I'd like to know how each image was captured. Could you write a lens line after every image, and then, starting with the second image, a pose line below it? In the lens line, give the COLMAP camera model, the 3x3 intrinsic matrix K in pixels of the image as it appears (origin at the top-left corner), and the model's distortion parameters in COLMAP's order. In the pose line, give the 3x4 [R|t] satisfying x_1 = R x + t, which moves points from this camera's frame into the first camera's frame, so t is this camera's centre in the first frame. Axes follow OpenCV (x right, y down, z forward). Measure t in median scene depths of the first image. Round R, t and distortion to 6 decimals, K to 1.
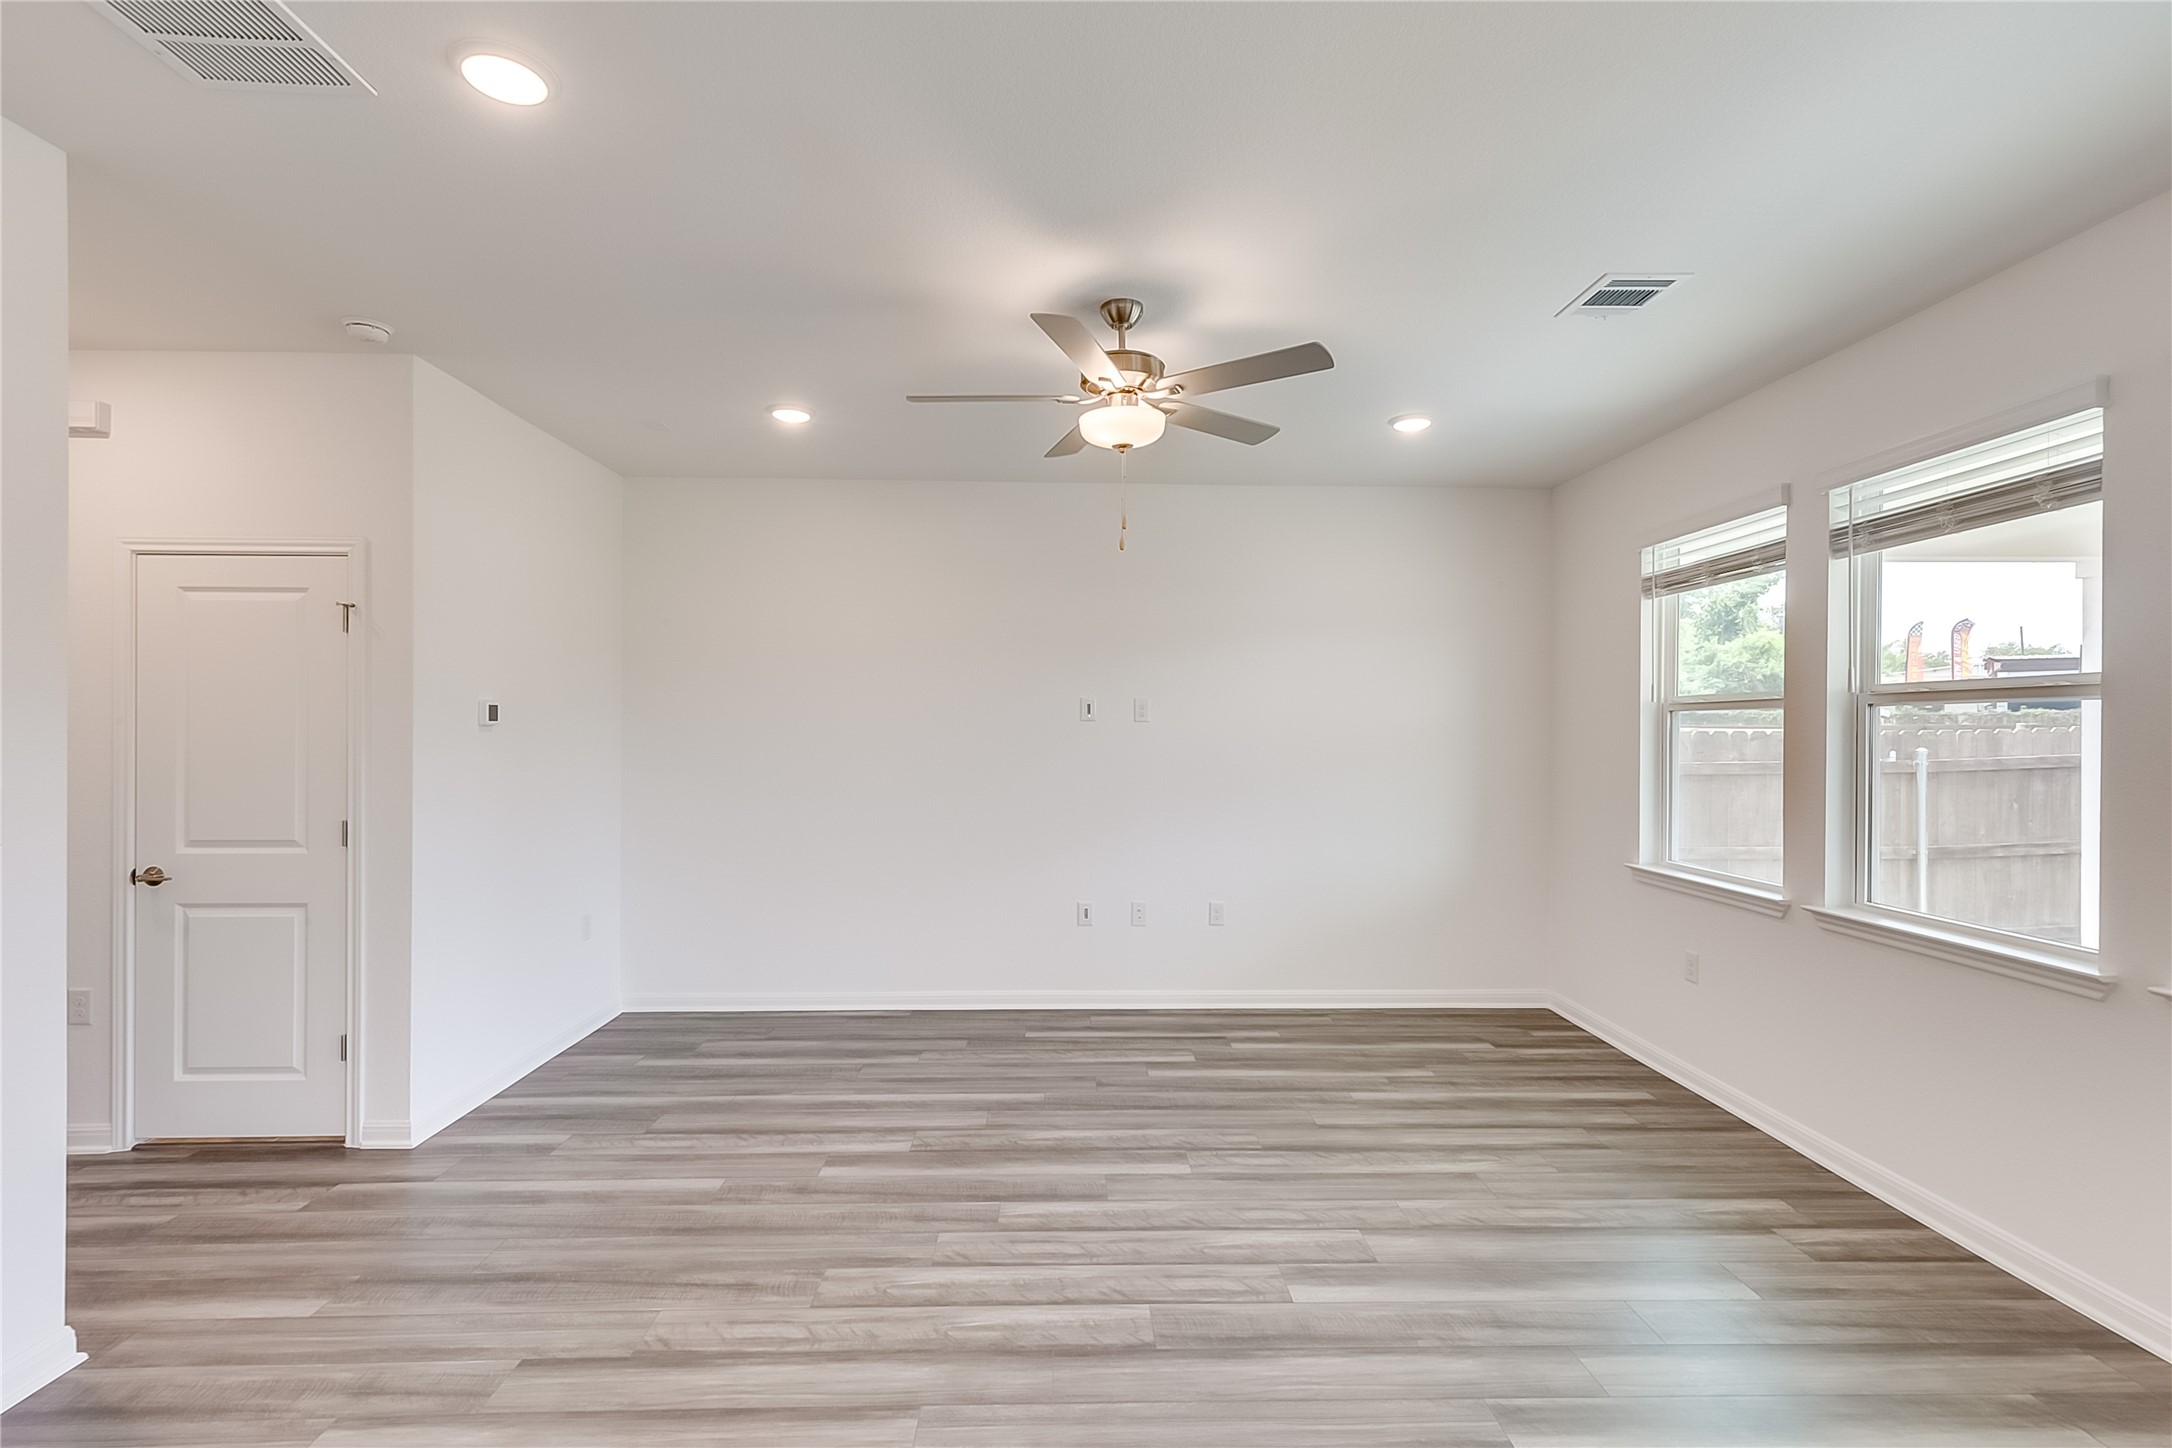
lens RADIAL K [[981.2, 0, 1093.0], [0, 981.2, 733.1], [0, 0, 1]] dist [0.012504, -0.001606]
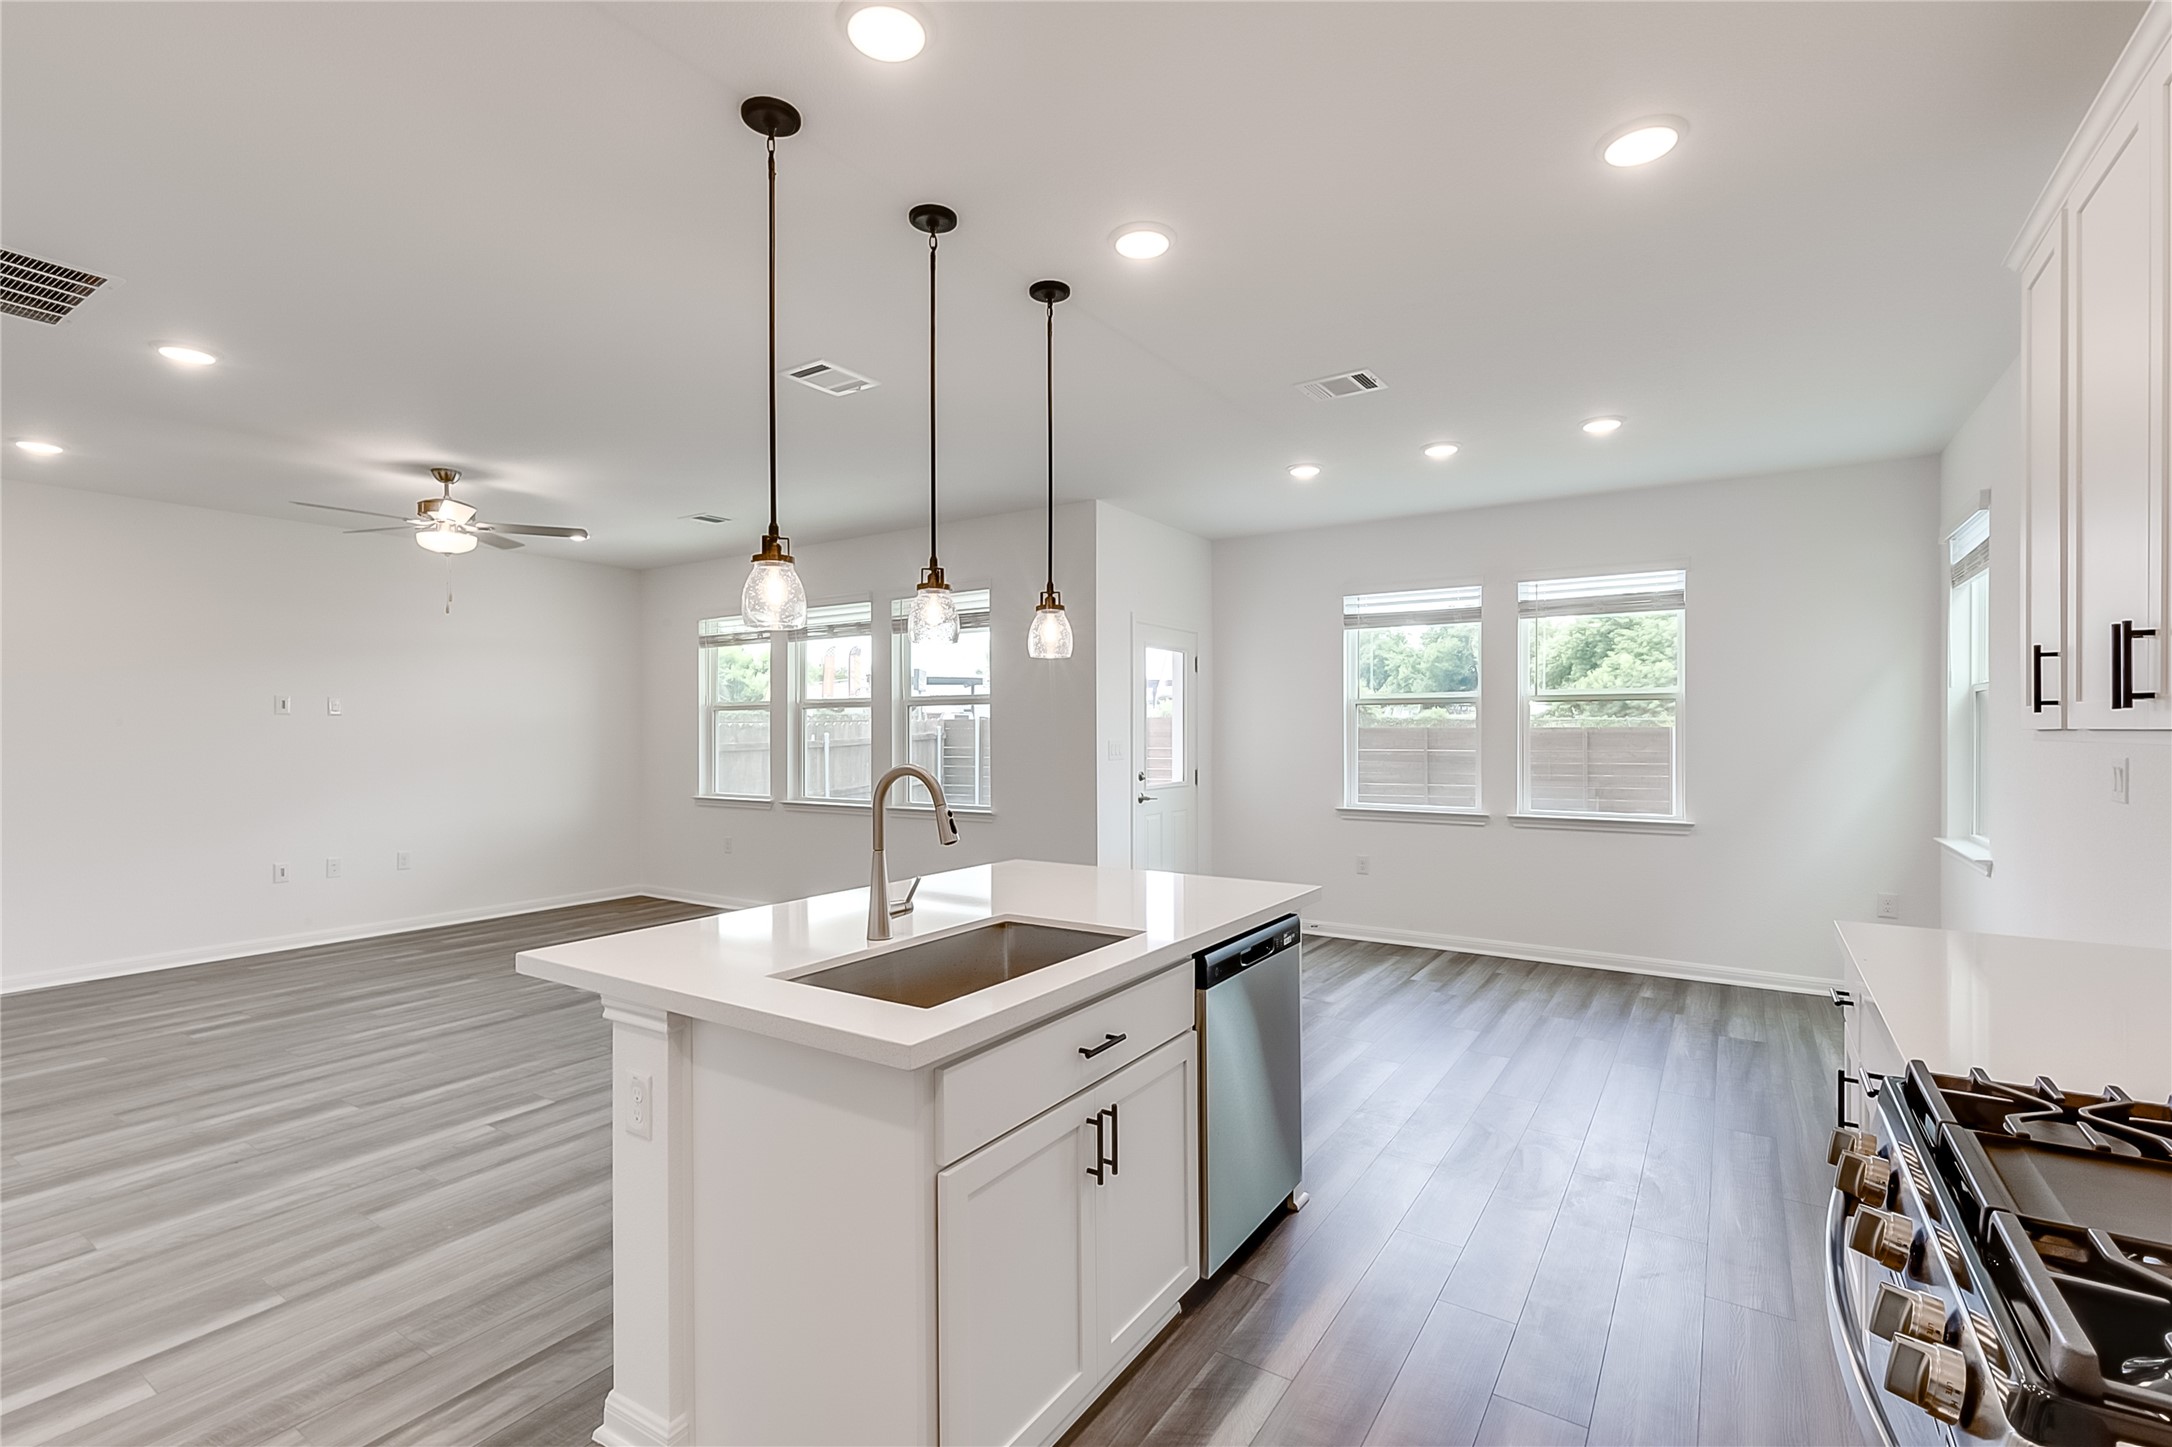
lens RADIAL K [[981.2, 0, 1087.4], [0, 981.2, 731.0], [0, 0, 1]] dist [0.012504, -0.001606]
pose [[0.579670, -0.008005, 0.814812, -0.624161], [0.008324, 0.999958, 0.003902, 0.017931], [-0.814809, 0.004520, 0.579712, -0.775106]]
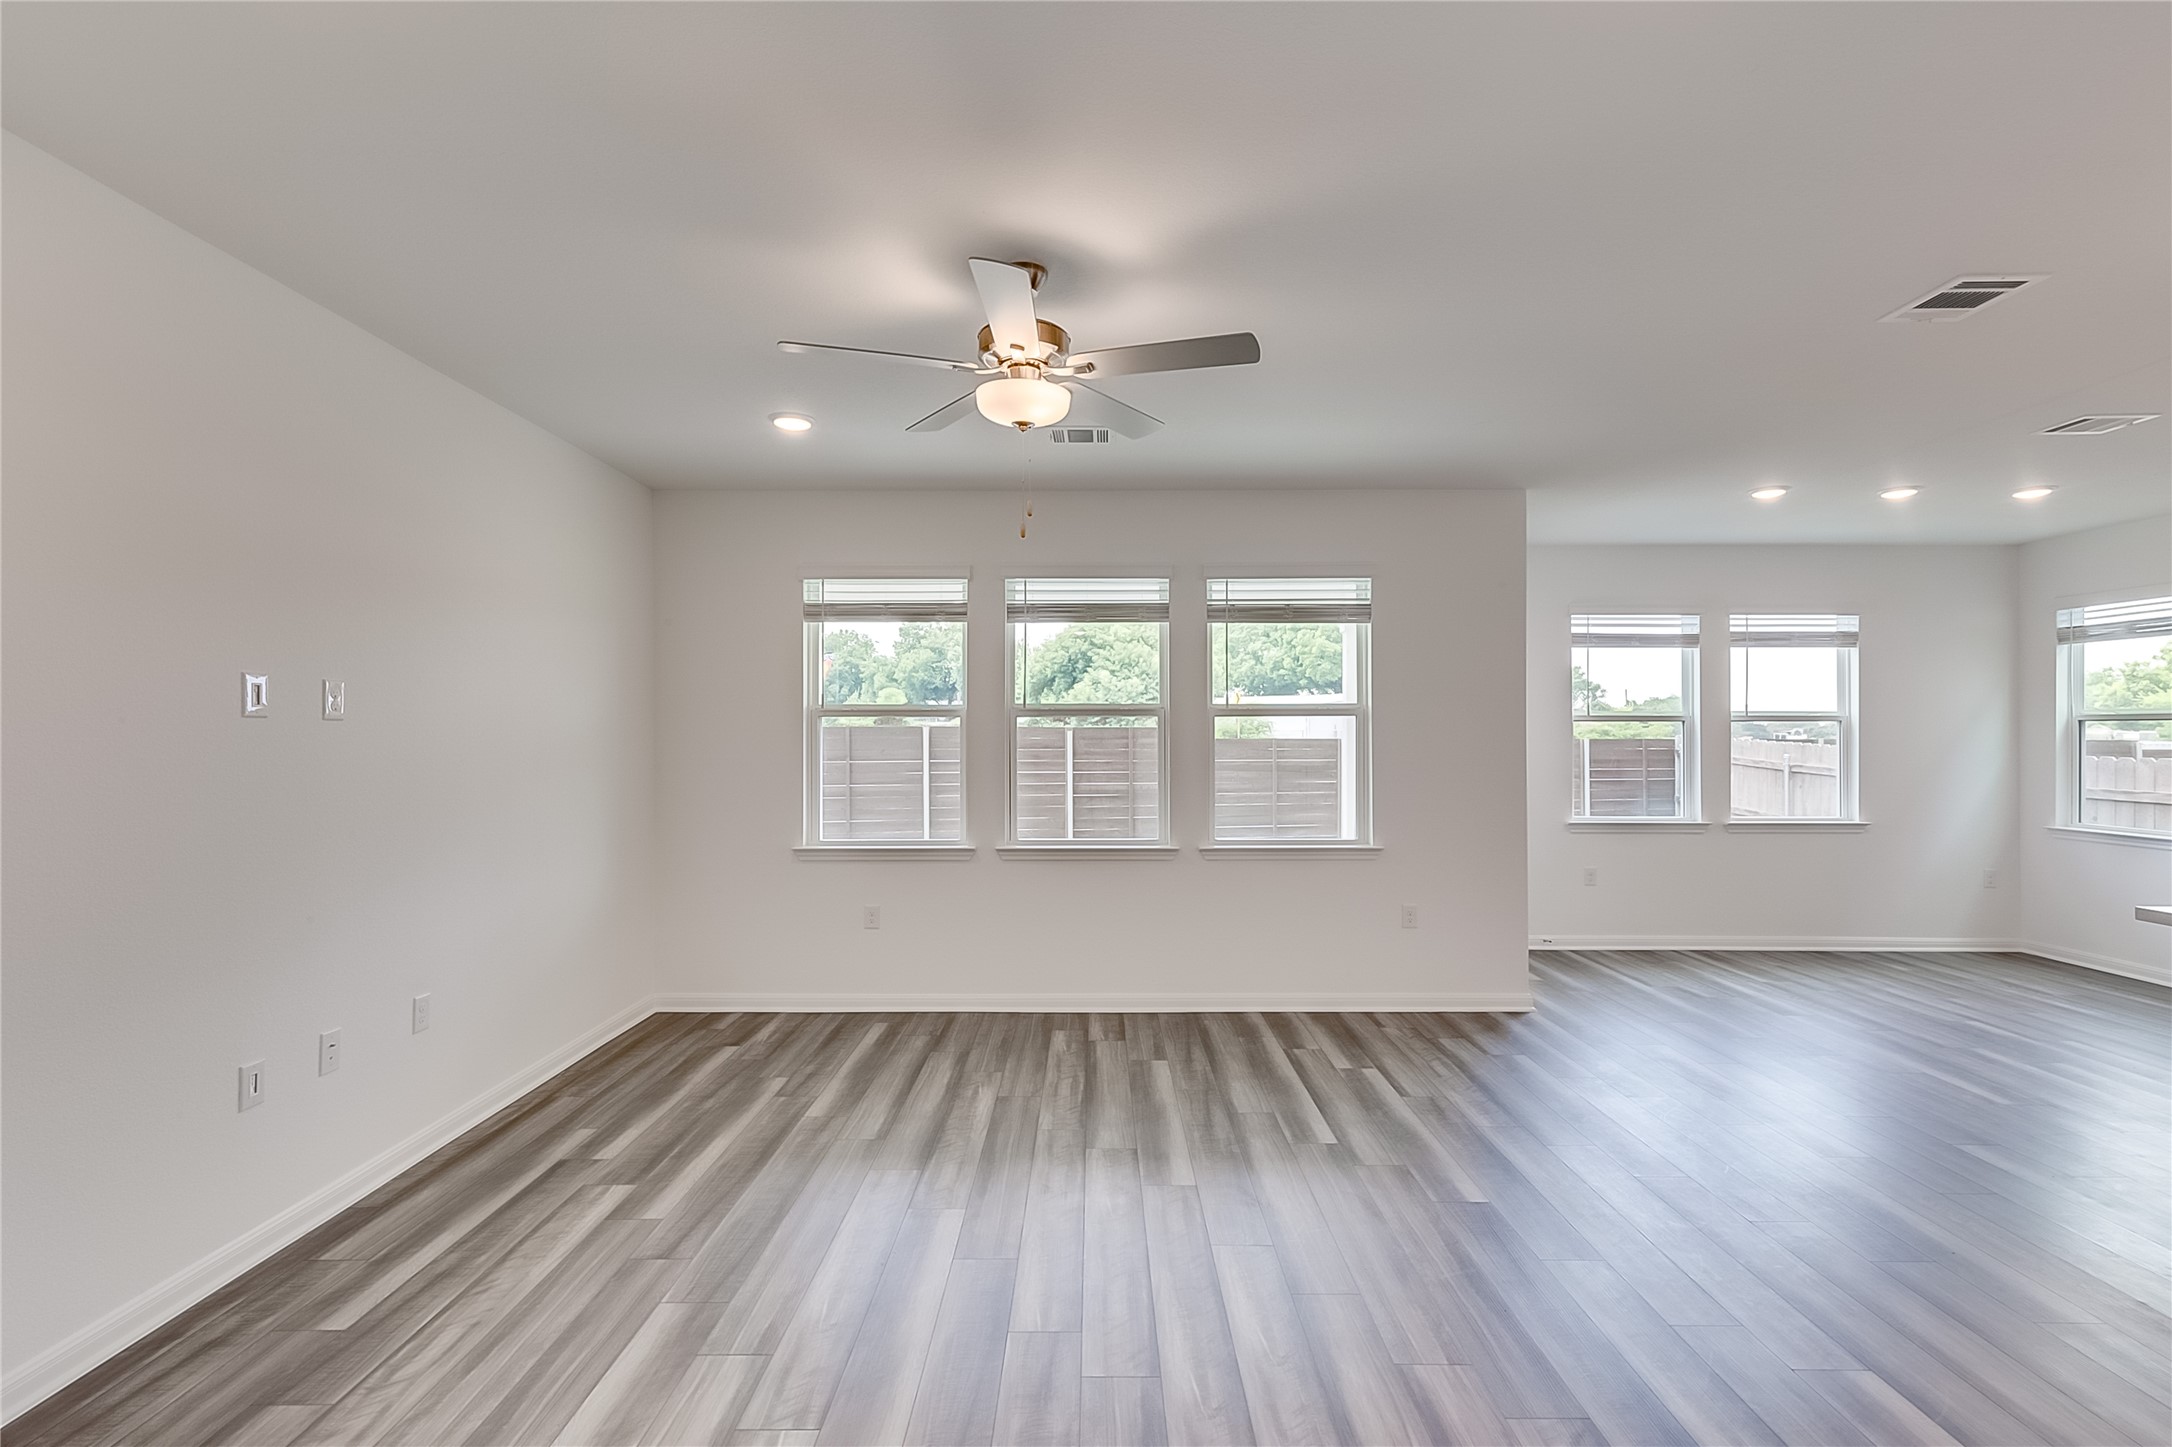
lens RADIAL K [[981.2, 0, 1092.7], [0, 981.2, 726.6], [0, 0, 1]] dist [0.012504, -0.001606]
pose [[0.031280, 0.003178, 0.999506, -0.760604], [0.001968, 0.999993, -0.003241, -0.005225], [-0.999509, 0.002069, 0.031273, 0.781411]]
